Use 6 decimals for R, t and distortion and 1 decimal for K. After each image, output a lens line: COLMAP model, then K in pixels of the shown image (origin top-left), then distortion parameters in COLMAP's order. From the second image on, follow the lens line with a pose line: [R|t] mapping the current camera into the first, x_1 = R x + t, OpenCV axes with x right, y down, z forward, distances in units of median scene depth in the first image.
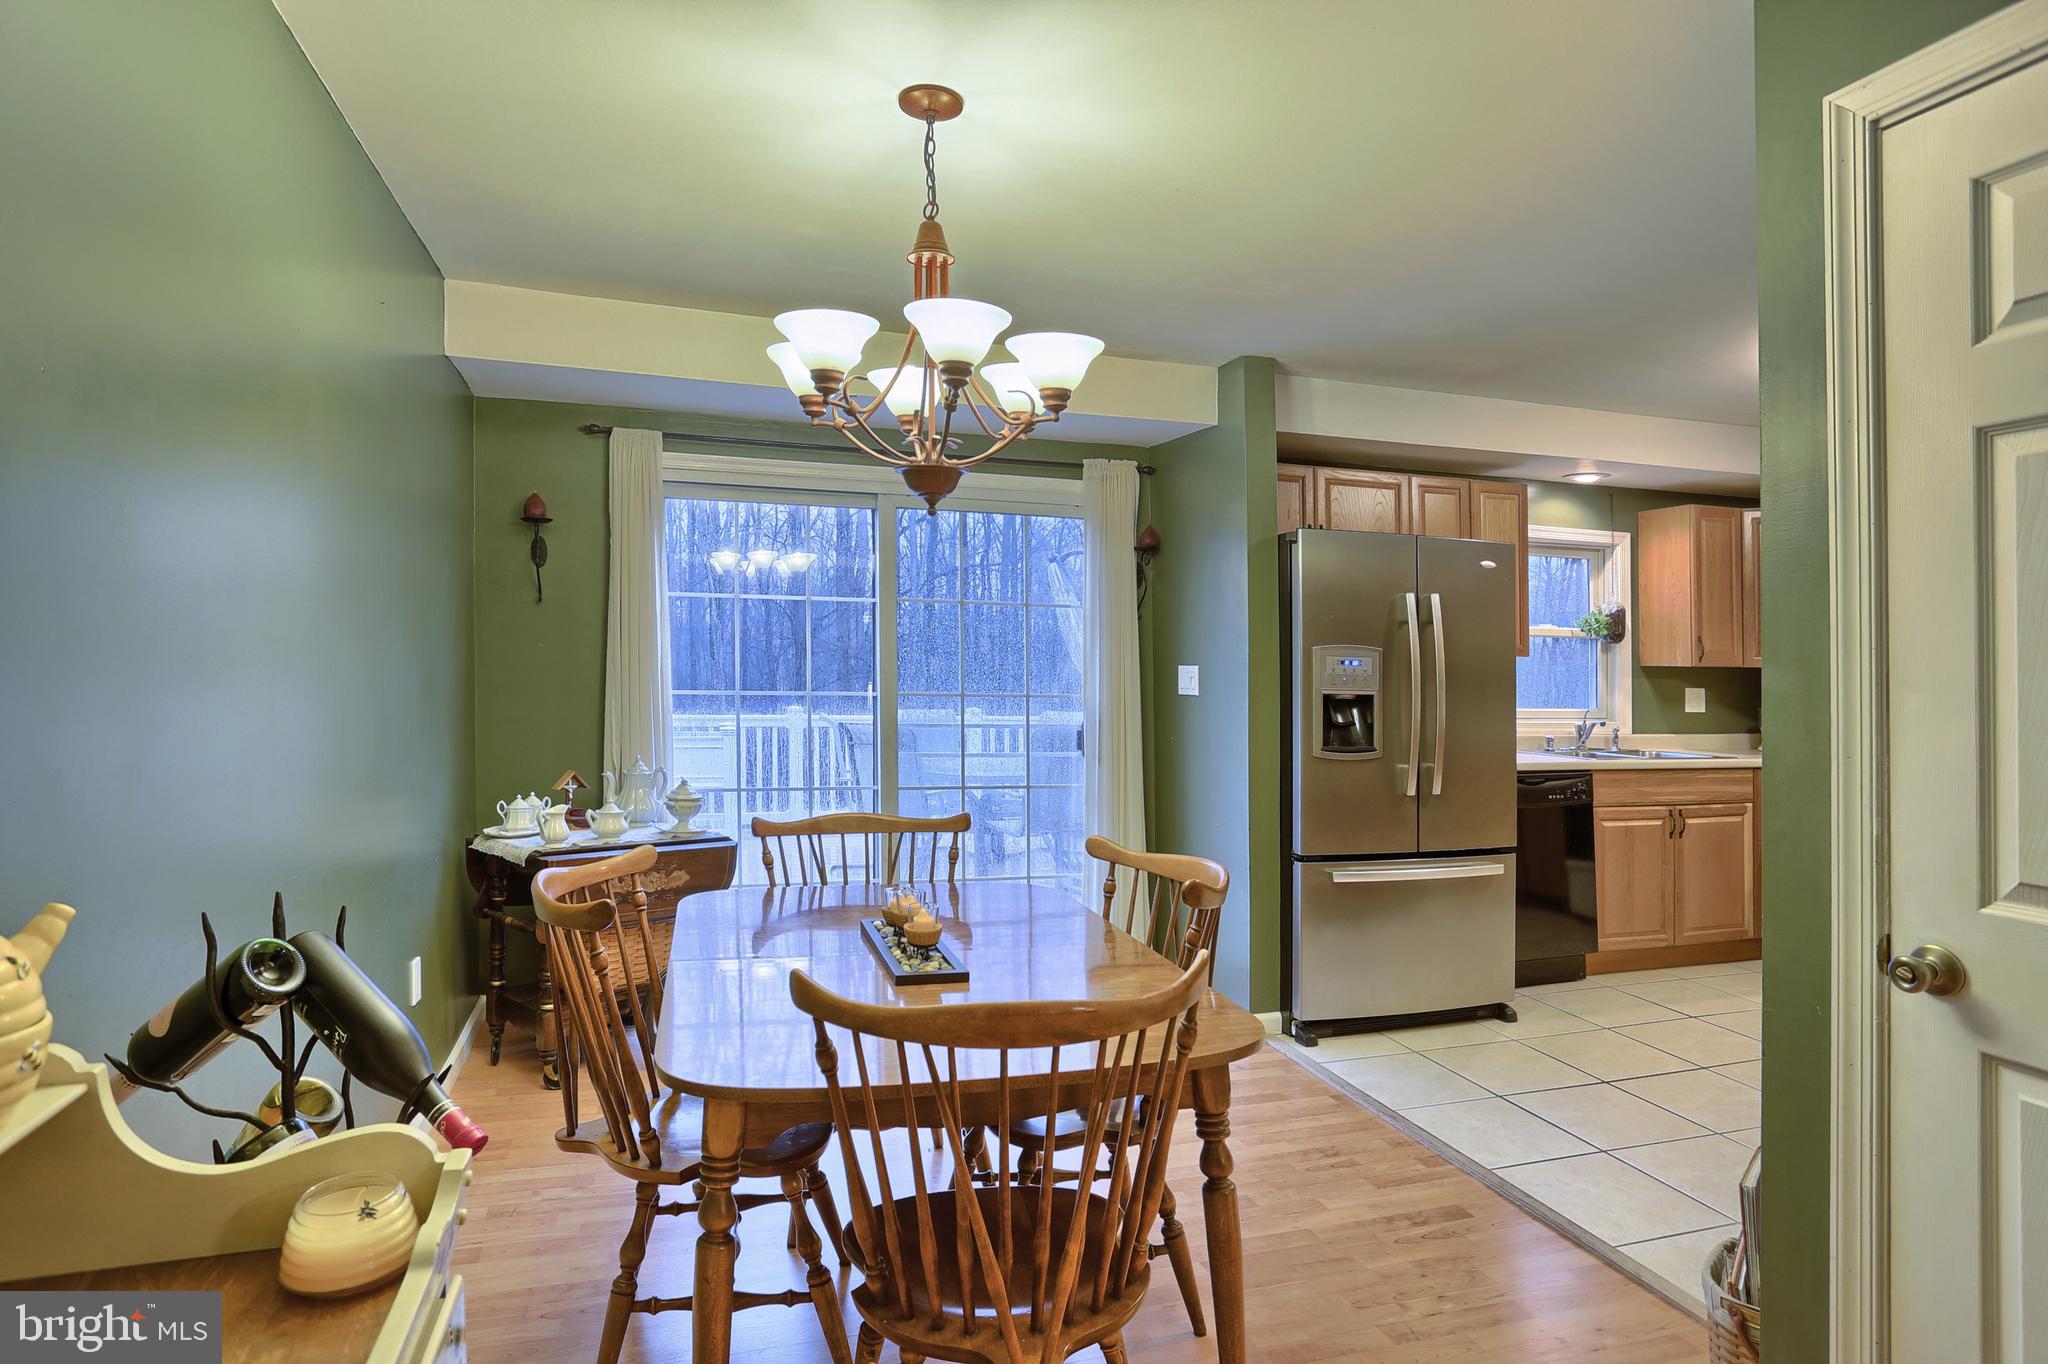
lens RADIAL K [[1097.2, 0, 1028.0], [0, 1097.2, 627.0], [0, 0, 1]] dist [-0.018442, -0.000259]
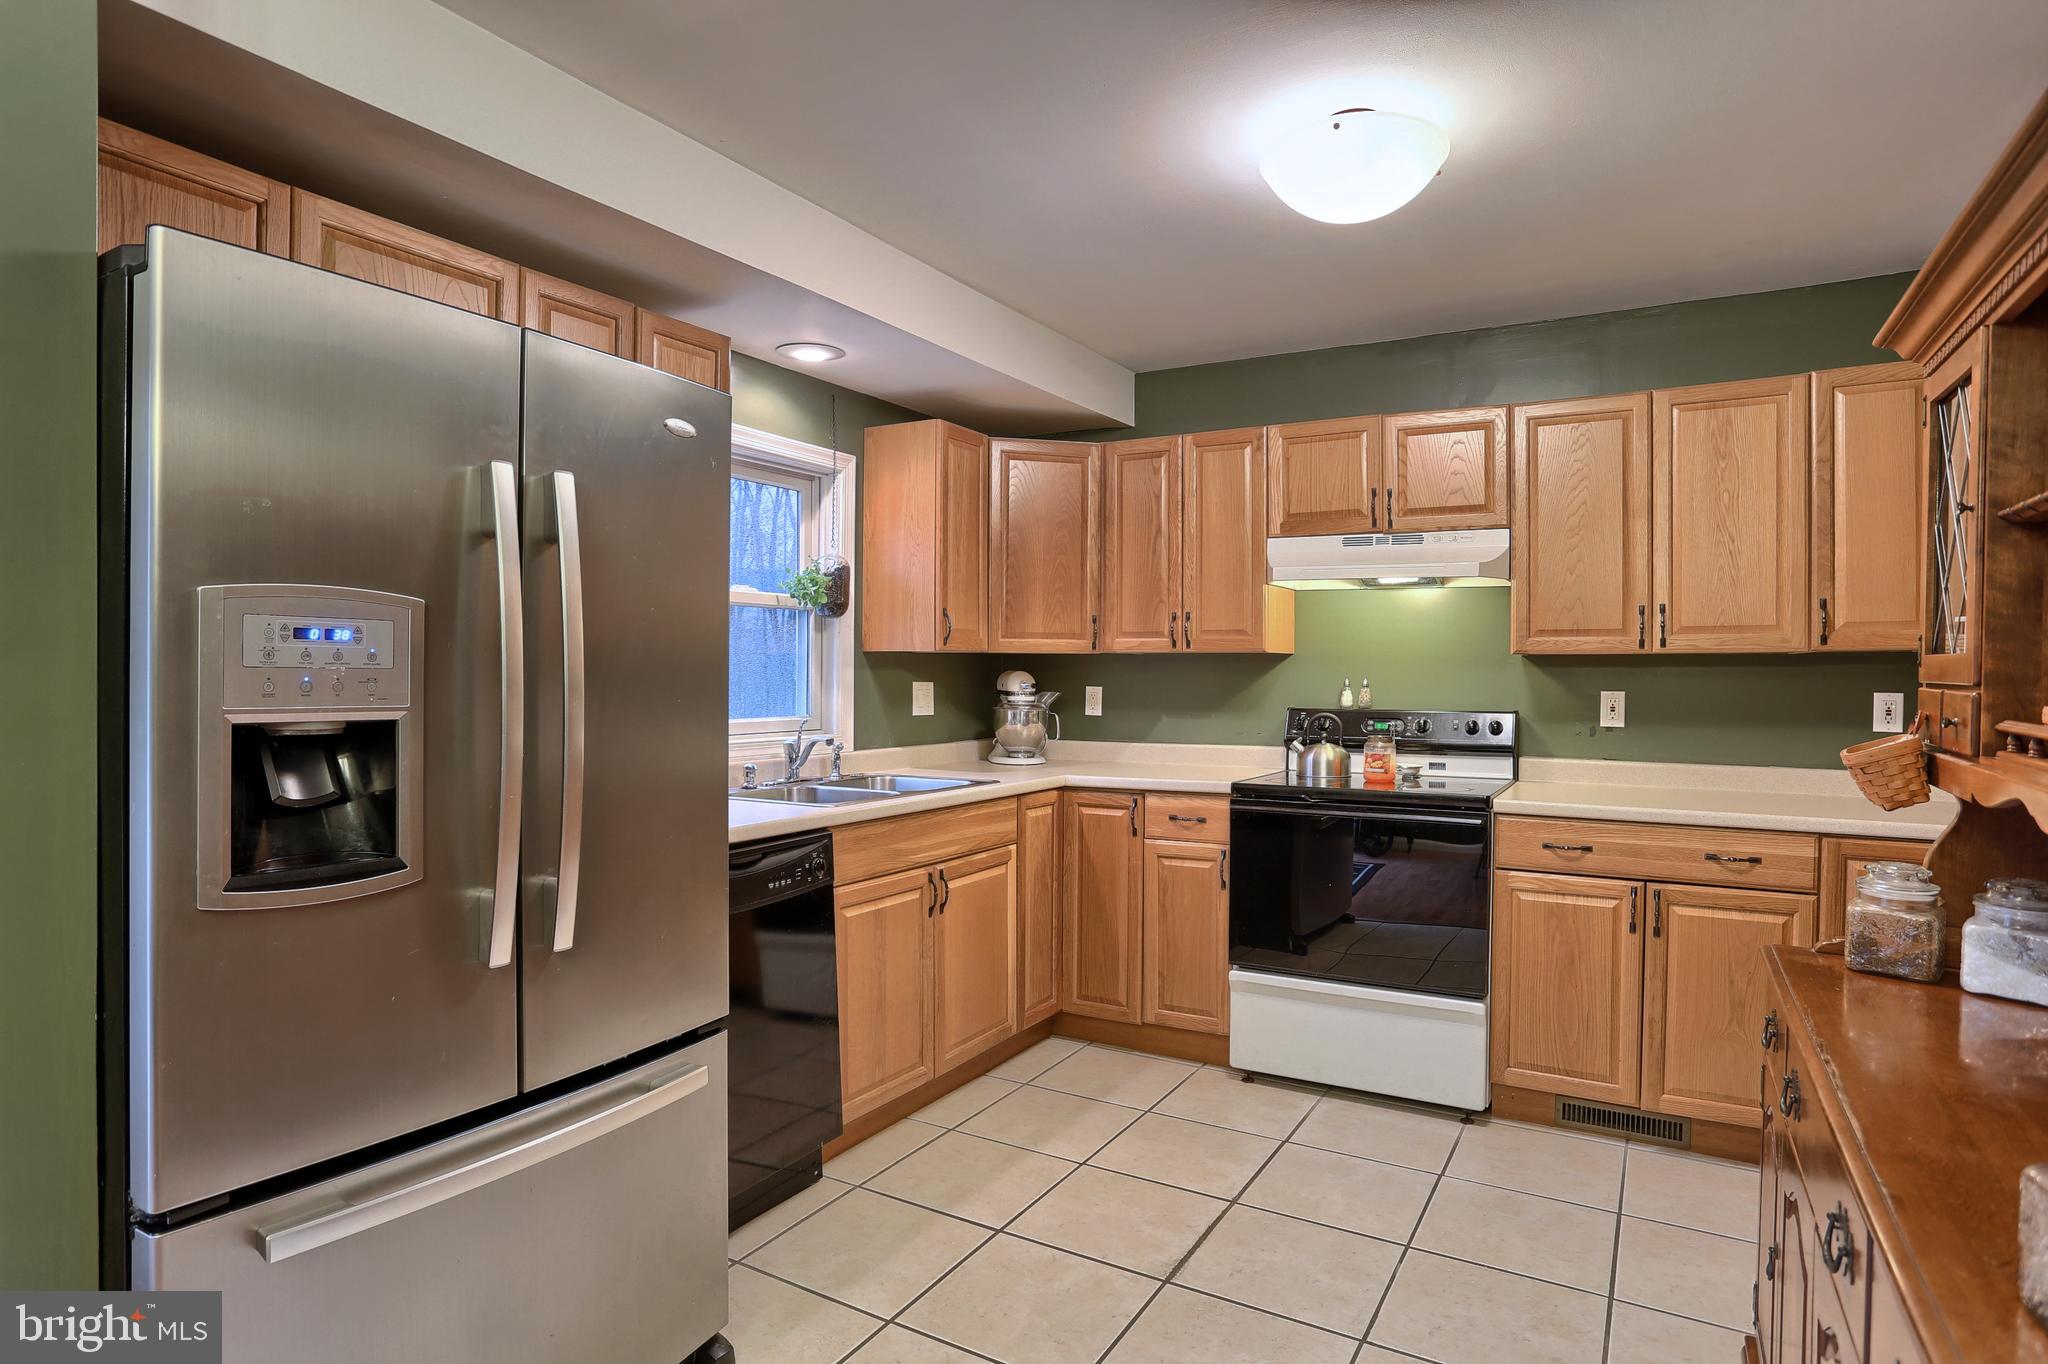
lens RADIAL K [[1126.6, 0, 1012.9], [0, 1126.6, 673.5], [0, 0, 1]] dist [-0.064433, 0.035975]
pose [[0.741848, -0.009975, 0.670494, 0.180200], [-0.024048, 0.998850, 0.041467, 0.020830], [-0.670137, -0.046886, 0.740755, 0.478367]]
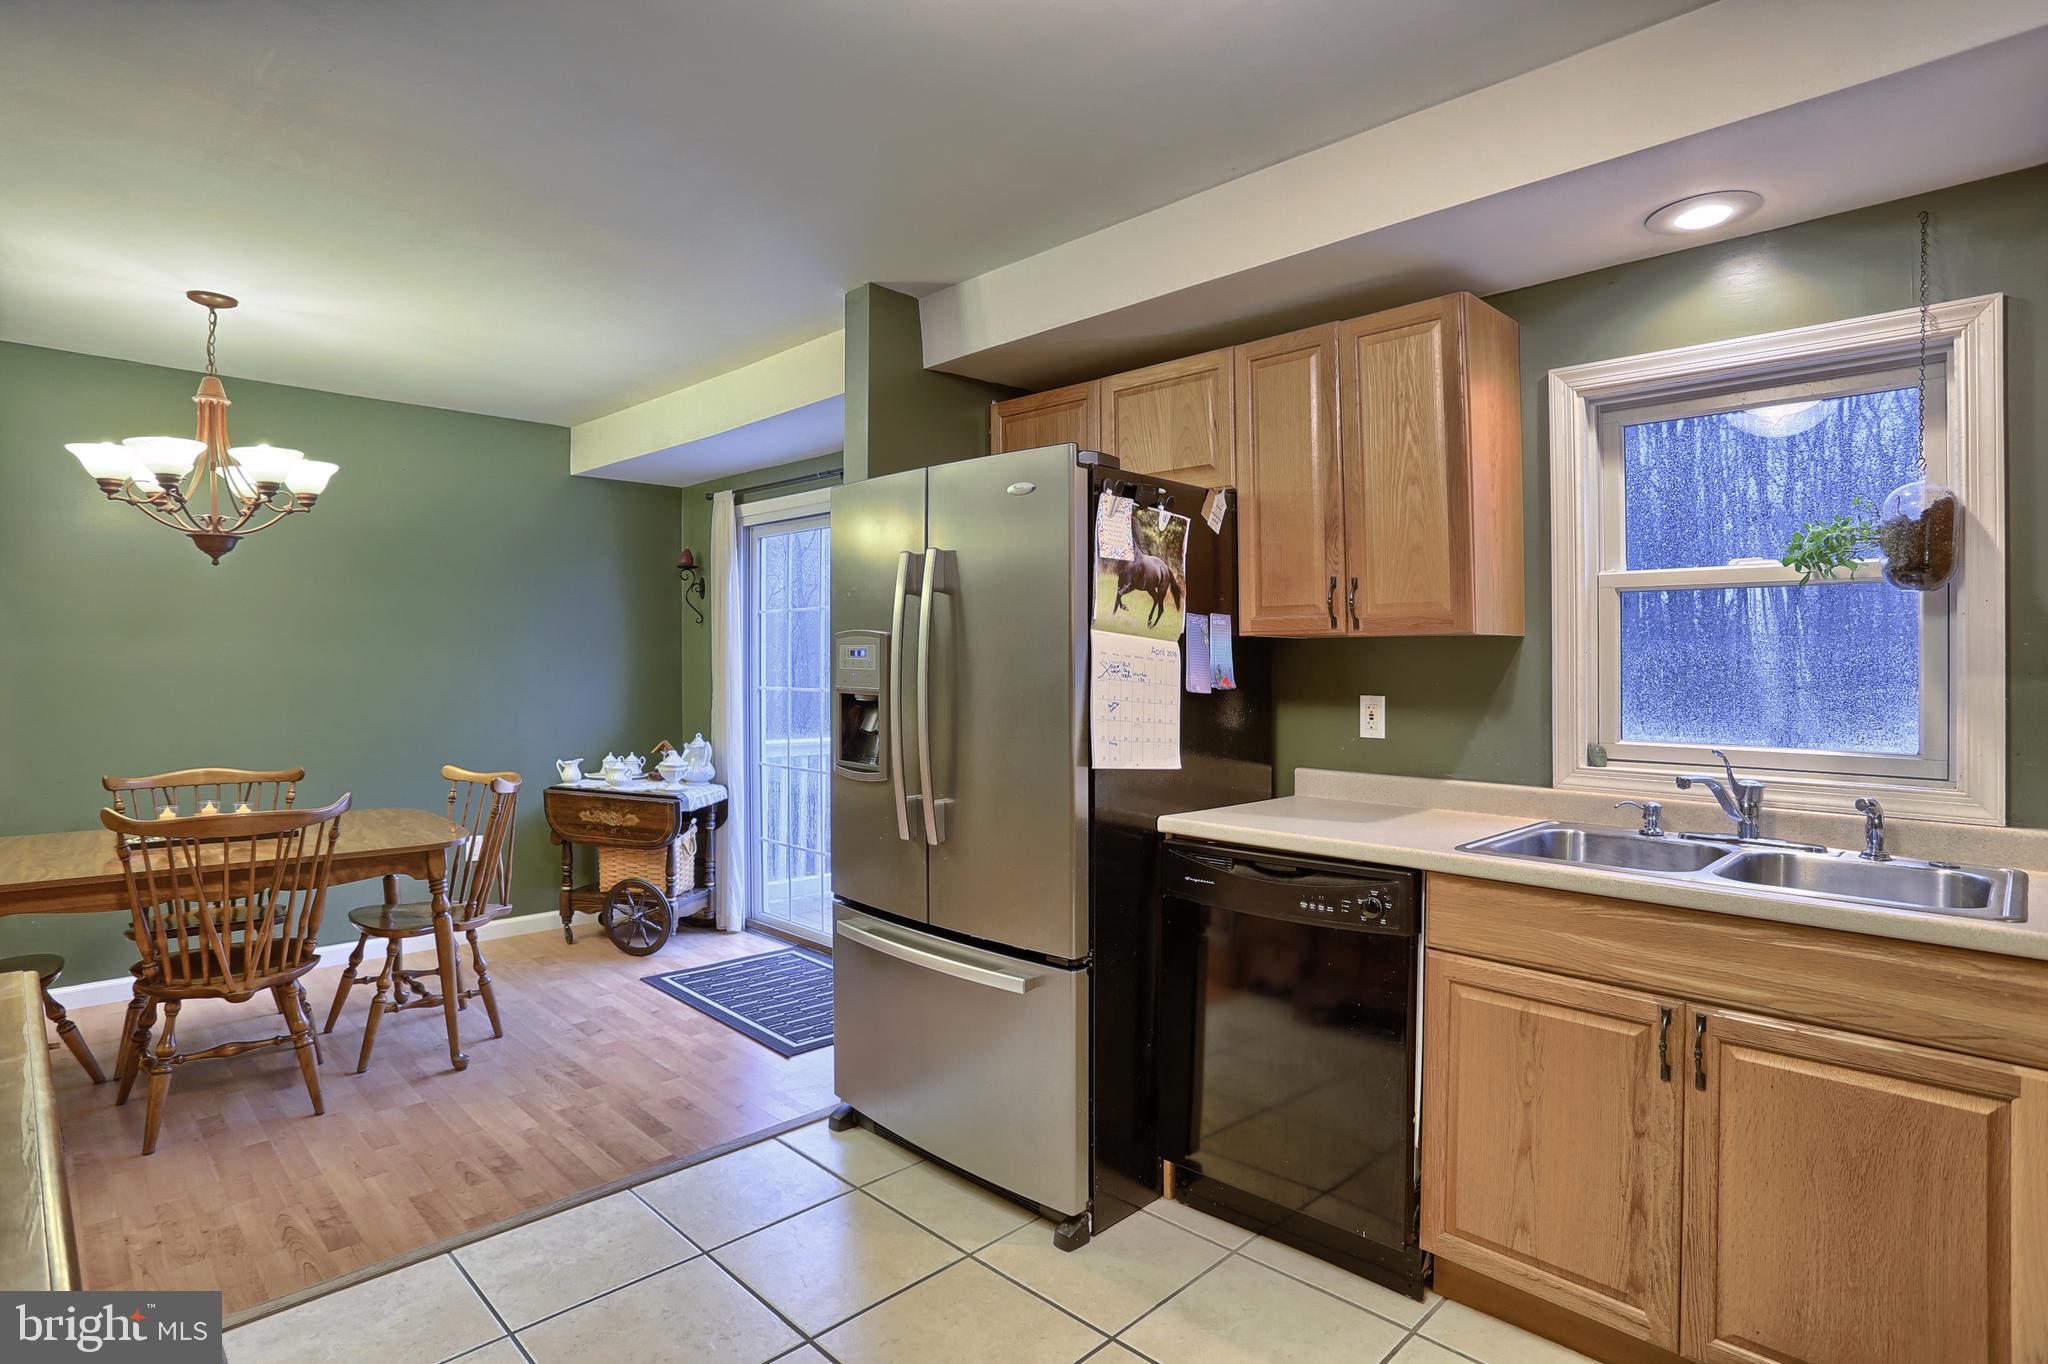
lens RADIAL K [[1022.7, 0, 1018.0], [0, 1022.7, 677.0], [0, 0, 1]] dist [-0.019435, 0.000359]
pose [[0.478473, -0.003399, -0.878096, 0.800325], [0.031232, 0.999426, 0.013150, 0.035911], [0.877547, -0.033717, 0.478305, 0.624008]]
